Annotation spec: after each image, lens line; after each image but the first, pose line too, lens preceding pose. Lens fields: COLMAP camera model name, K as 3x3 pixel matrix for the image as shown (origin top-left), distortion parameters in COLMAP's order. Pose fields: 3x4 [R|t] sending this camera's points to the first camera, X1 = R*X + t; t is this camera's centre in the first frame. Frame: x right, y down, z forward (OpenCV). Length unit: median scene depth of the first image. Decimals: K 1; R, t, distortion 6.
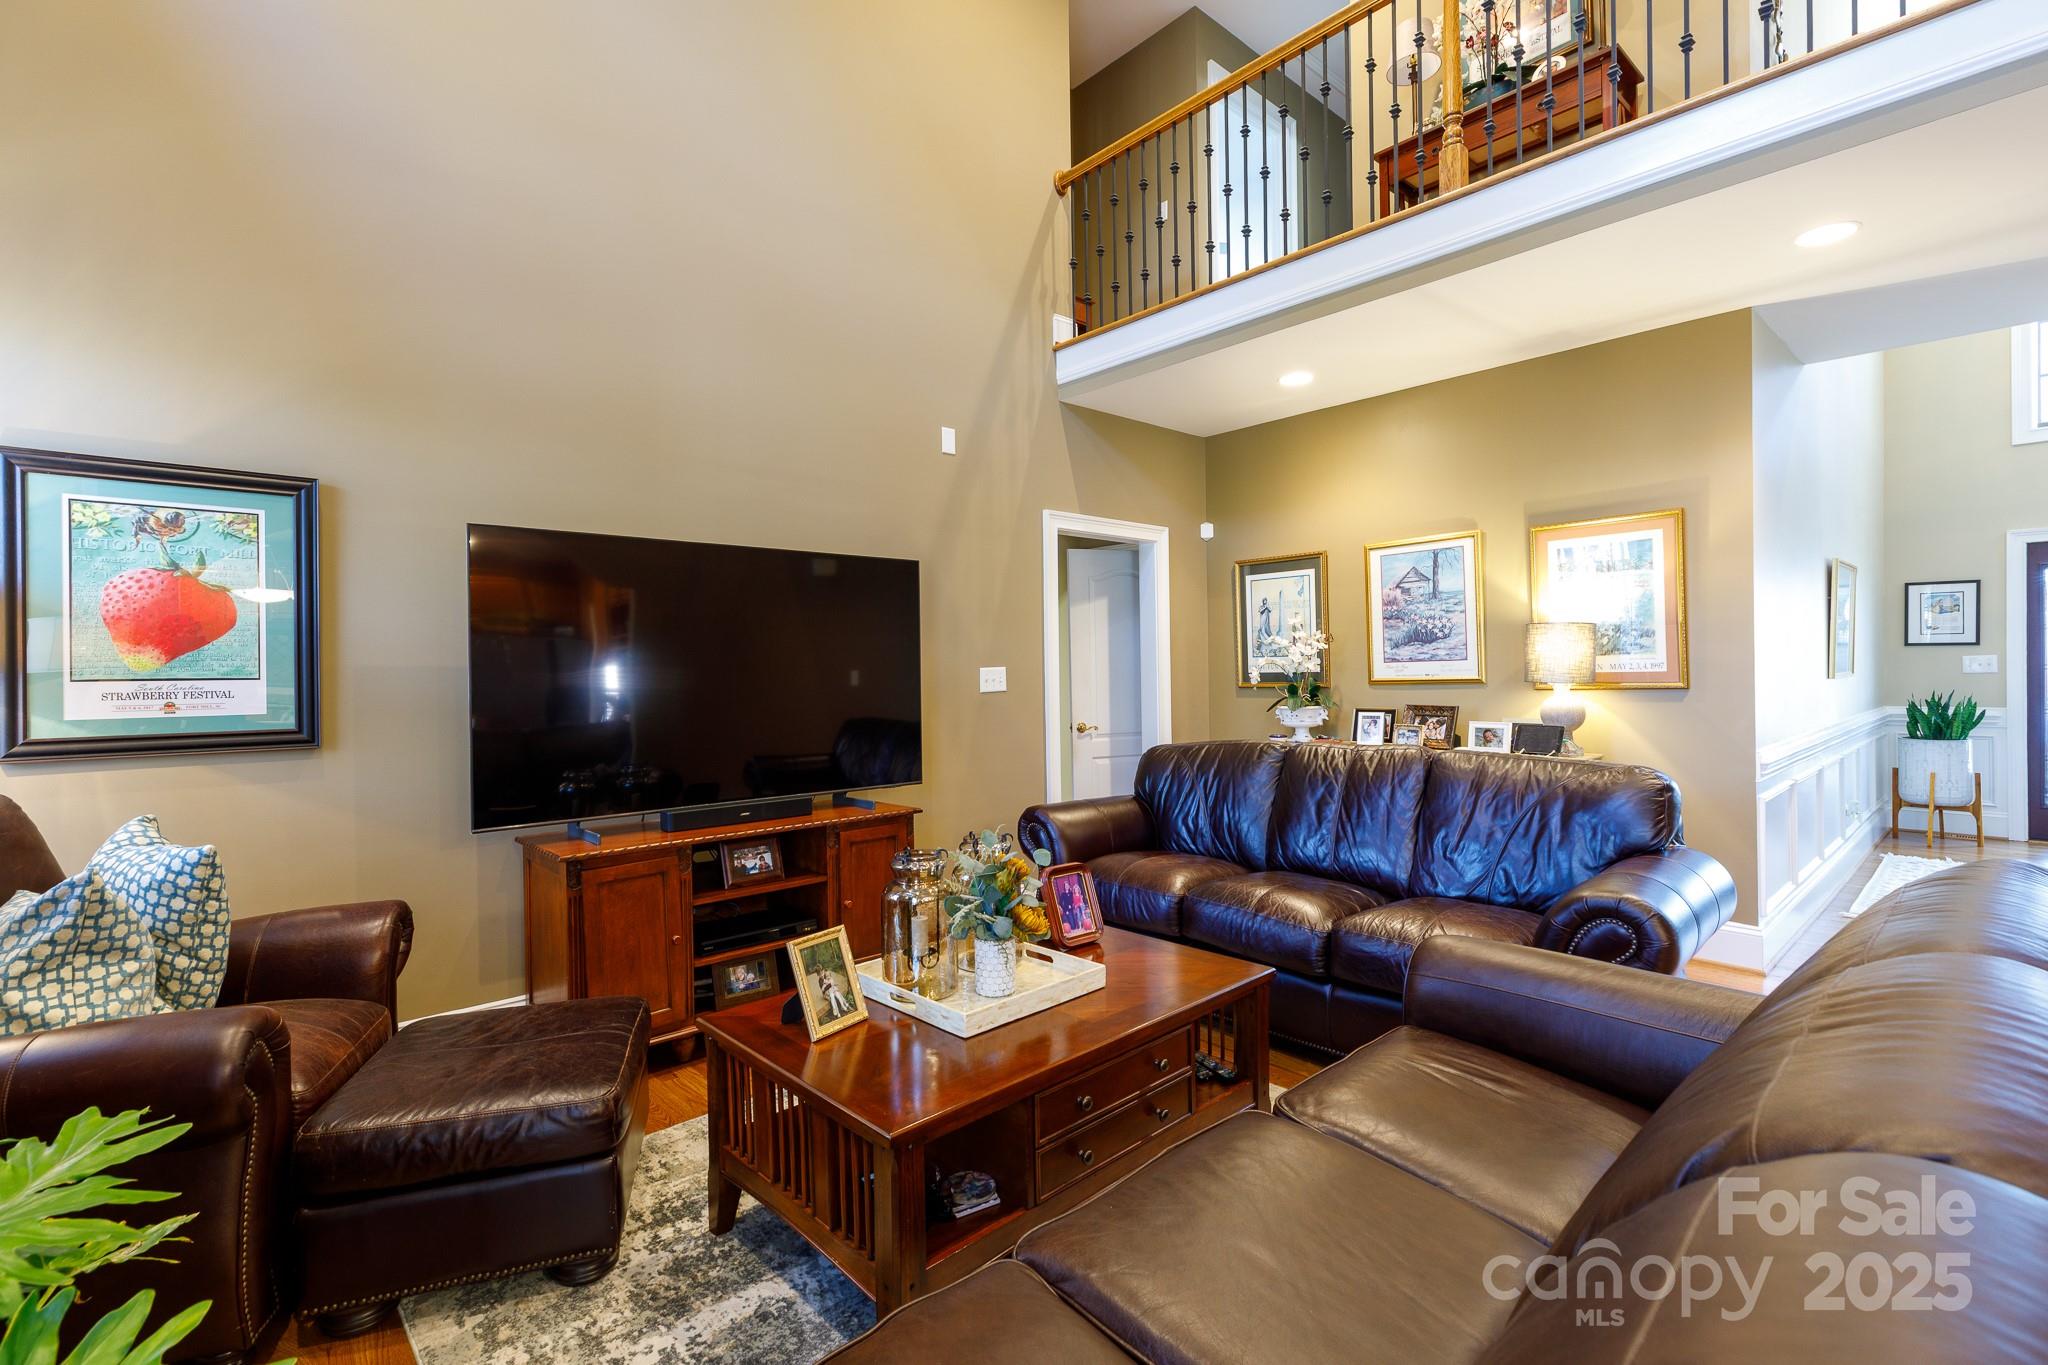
lens RADIAL K [[912.8, 0, 1004.3], [0, 912.8, 673.0], [0, 0, 1]] dist [0.001561, 0.000391]
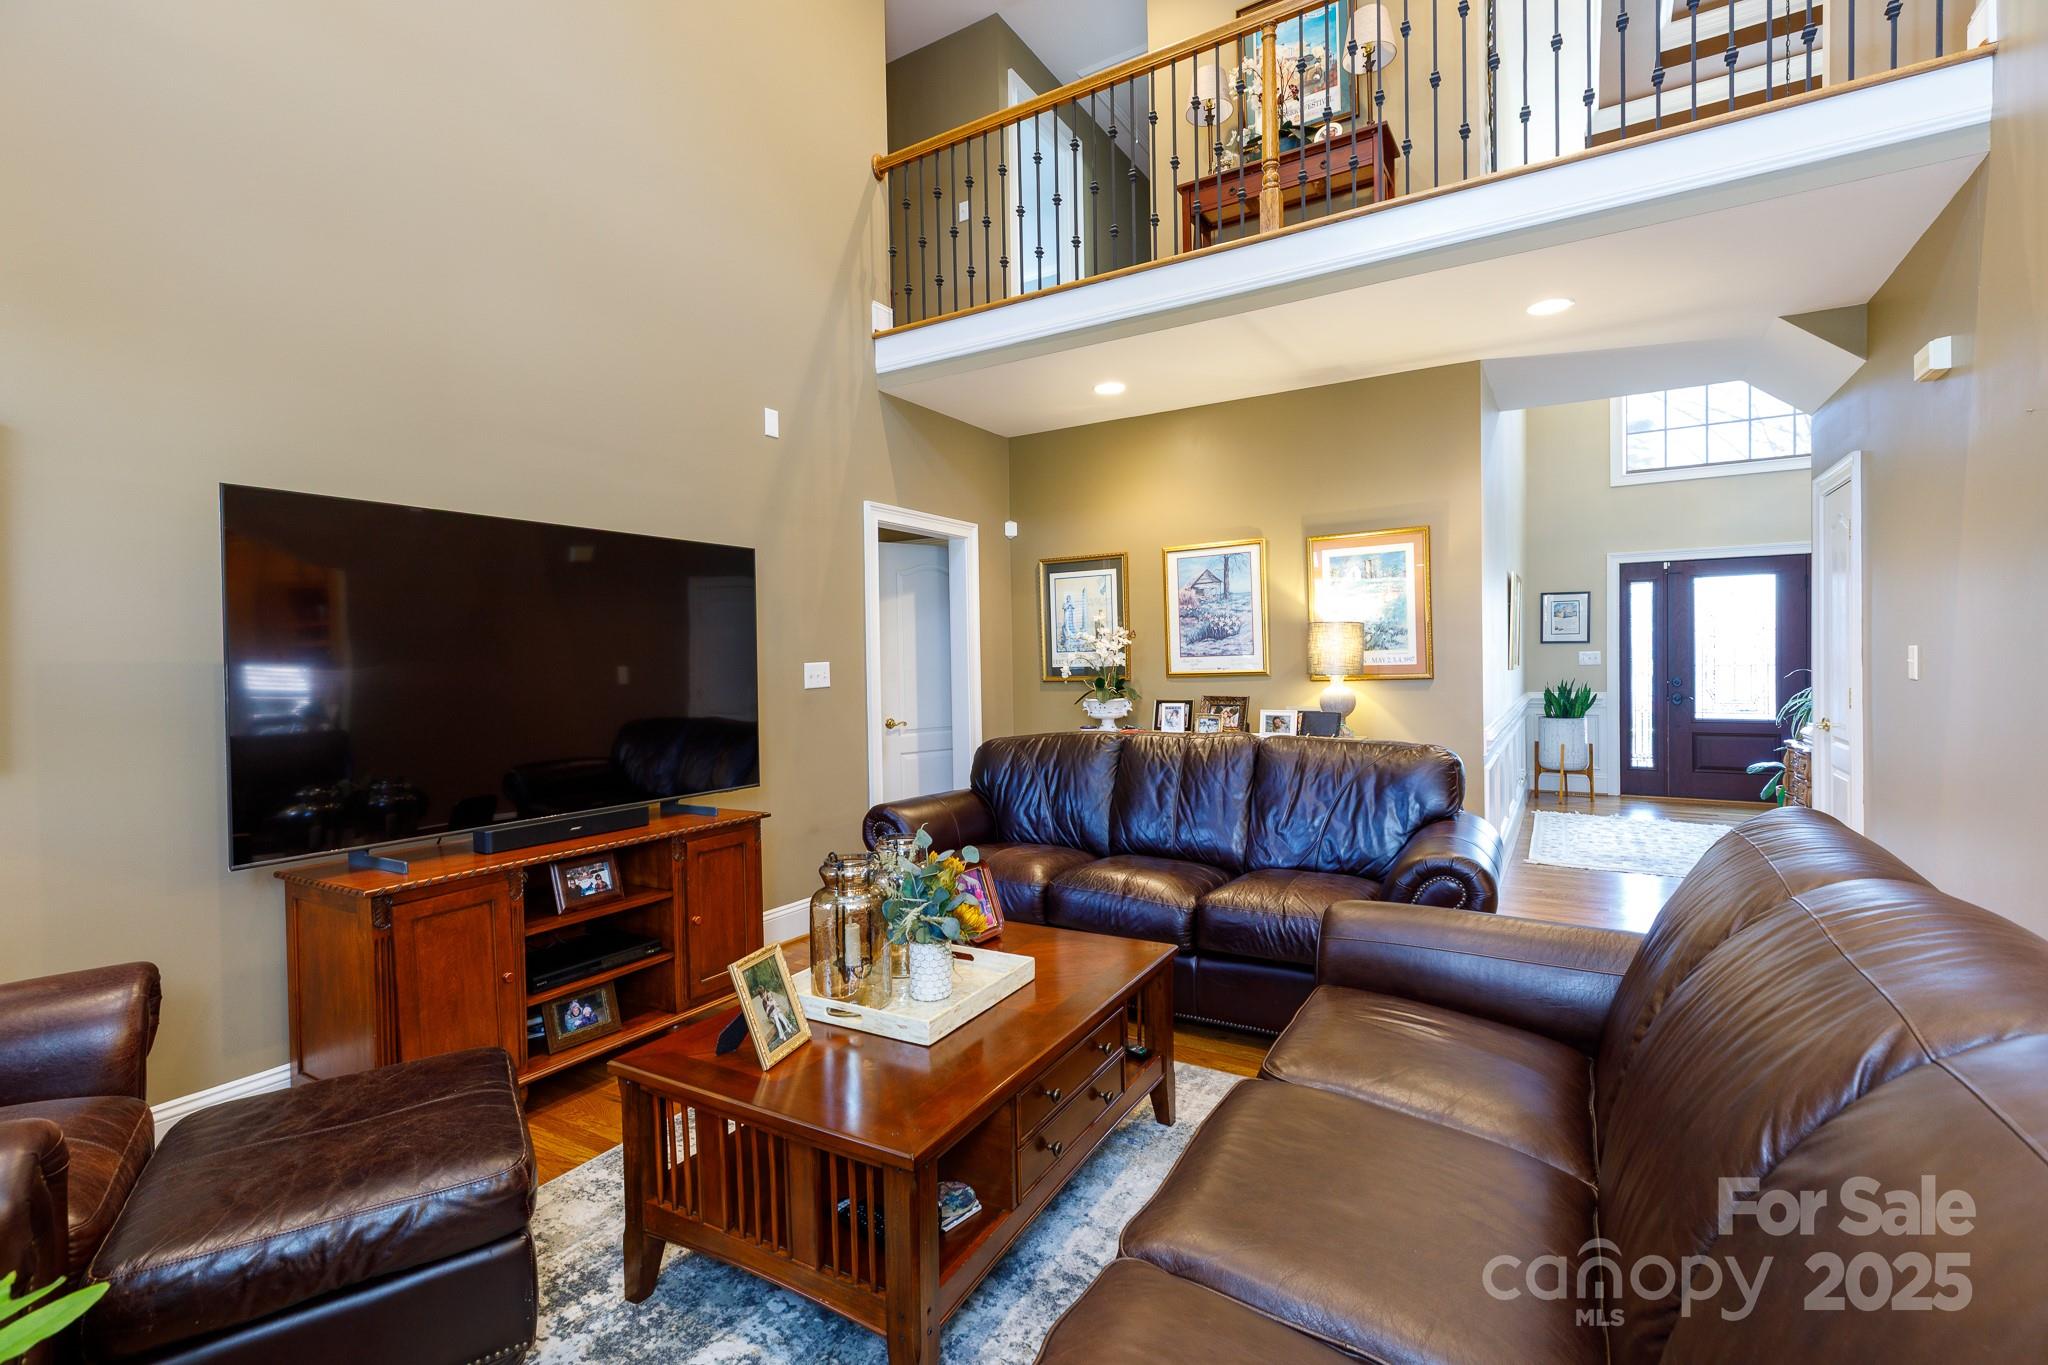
lens RADIAL K [[912.8, 0, 1004.3], [0, 912.8, 673.0], [0, 0, 1]] dist [0.001561, 0.000391]
pose [[0.958167, -0.006056, 0.286147, -0.117861], [0.004774, 0.999975, 0.005179, 0.000941], [-0.286171, -0.003596, 0.958172, 0.027236]]
